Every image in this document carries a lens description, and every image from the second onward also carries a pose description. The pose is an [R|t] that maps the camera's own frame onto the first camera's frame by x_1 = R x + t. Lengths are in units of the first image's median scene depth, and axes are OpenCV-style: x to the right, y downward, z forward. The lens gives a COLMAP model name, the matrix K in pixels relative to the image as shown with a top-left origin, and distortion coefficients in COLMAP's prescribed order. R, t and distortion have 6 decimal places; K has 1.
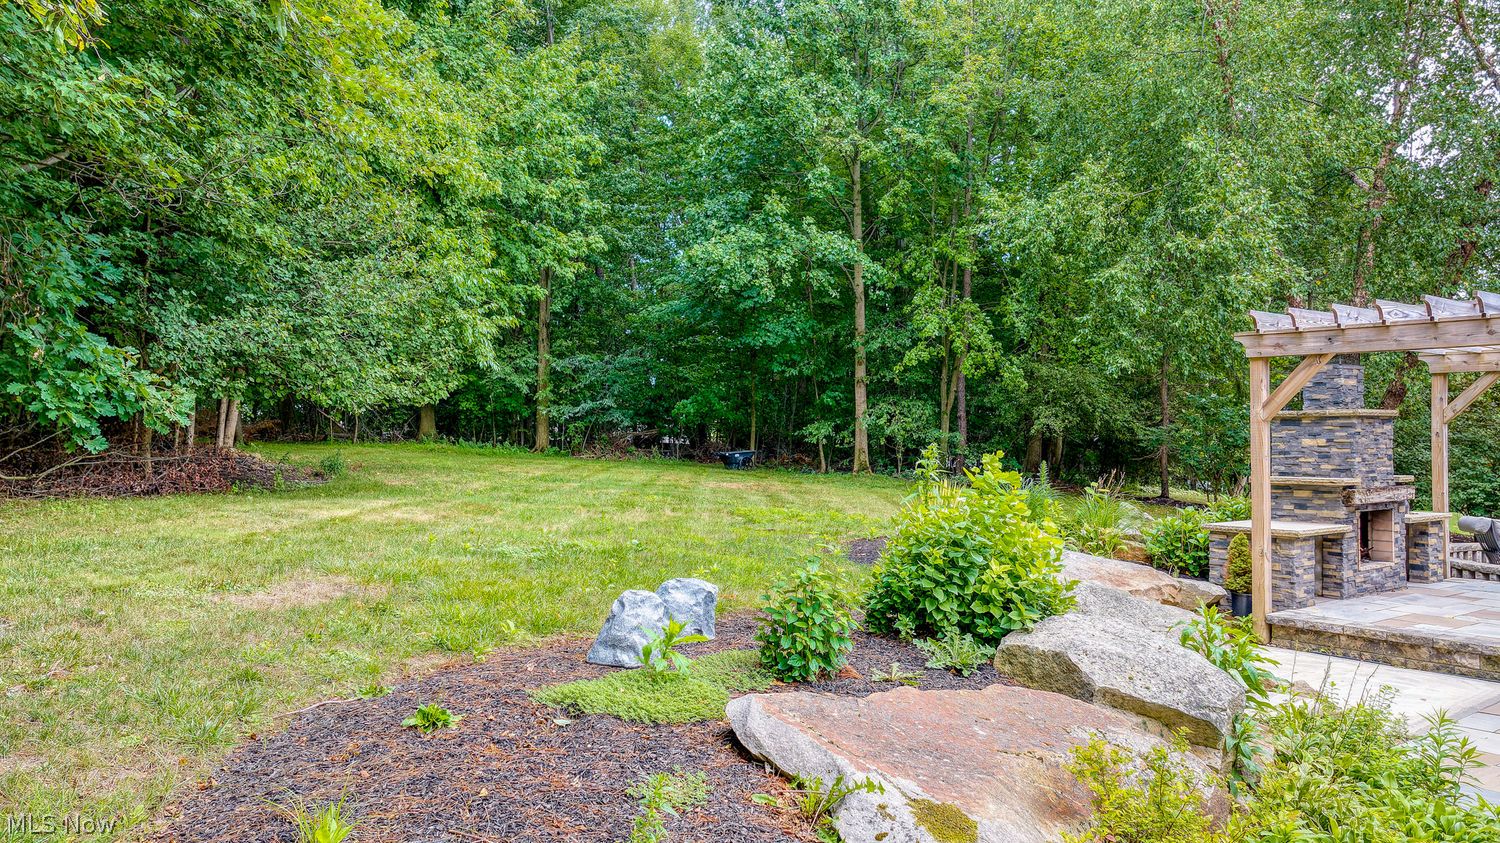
lens RADIAL K [[1062.6, 0, 749.8], [0, 1062.6, 423.2], [0, 0, 1]] dist [-0.006400, 0.013419]
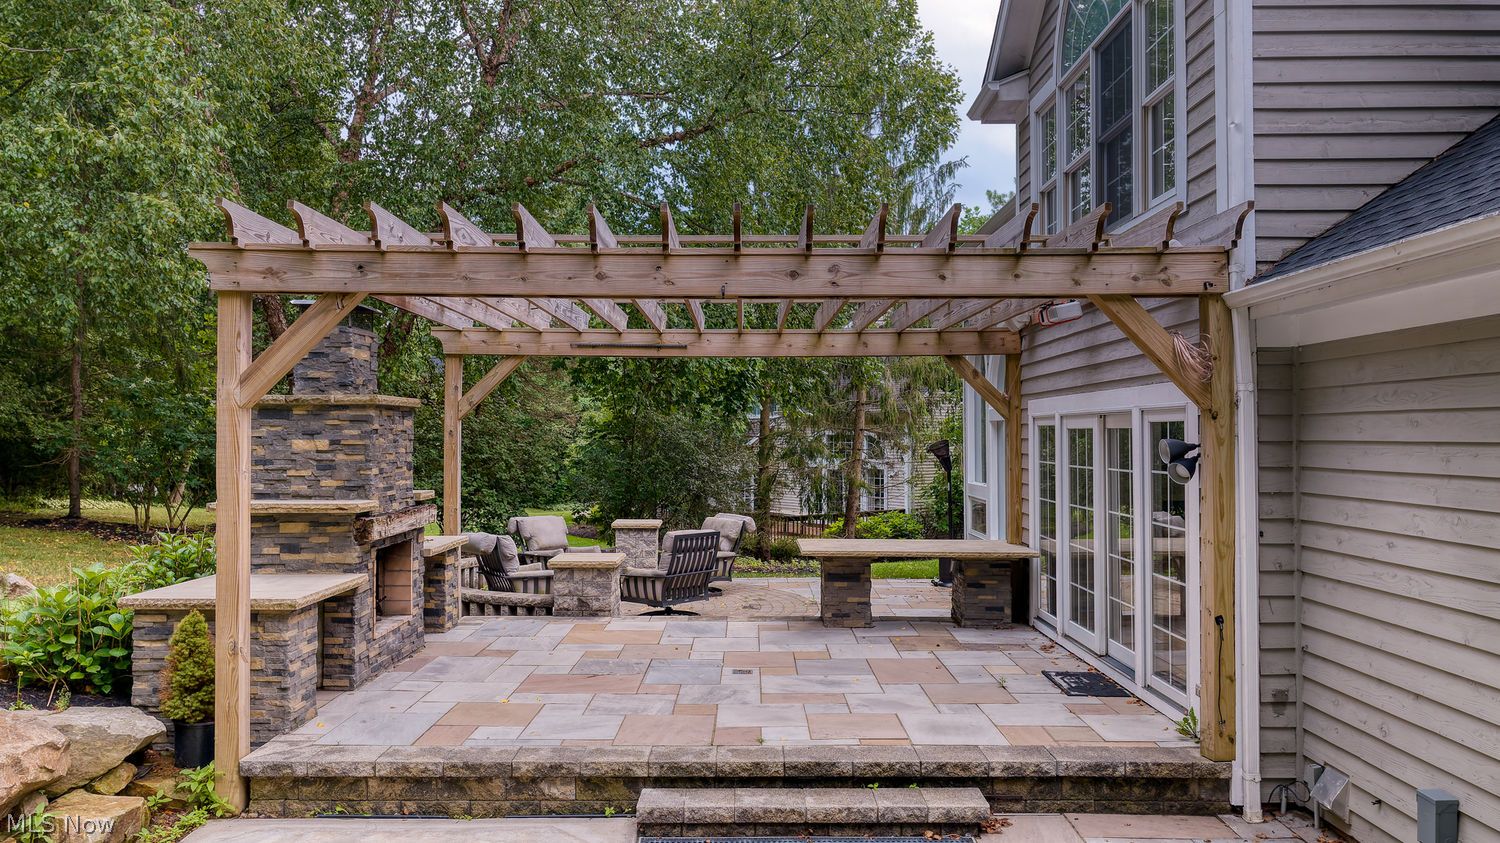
lens RADIAL K [[1062.6, 0, 749.7], [0, 1062.6, 421.9], [0, 0, 1]] dist [-0.006400, 0.013419]
pose [[0.599171, 0.013286, 0.800511, 0.183395], [-0.013857, 0.999885, -0.006223, 0.004456], [-0.800501, -0.007364, 0.599286, 0.418355]]
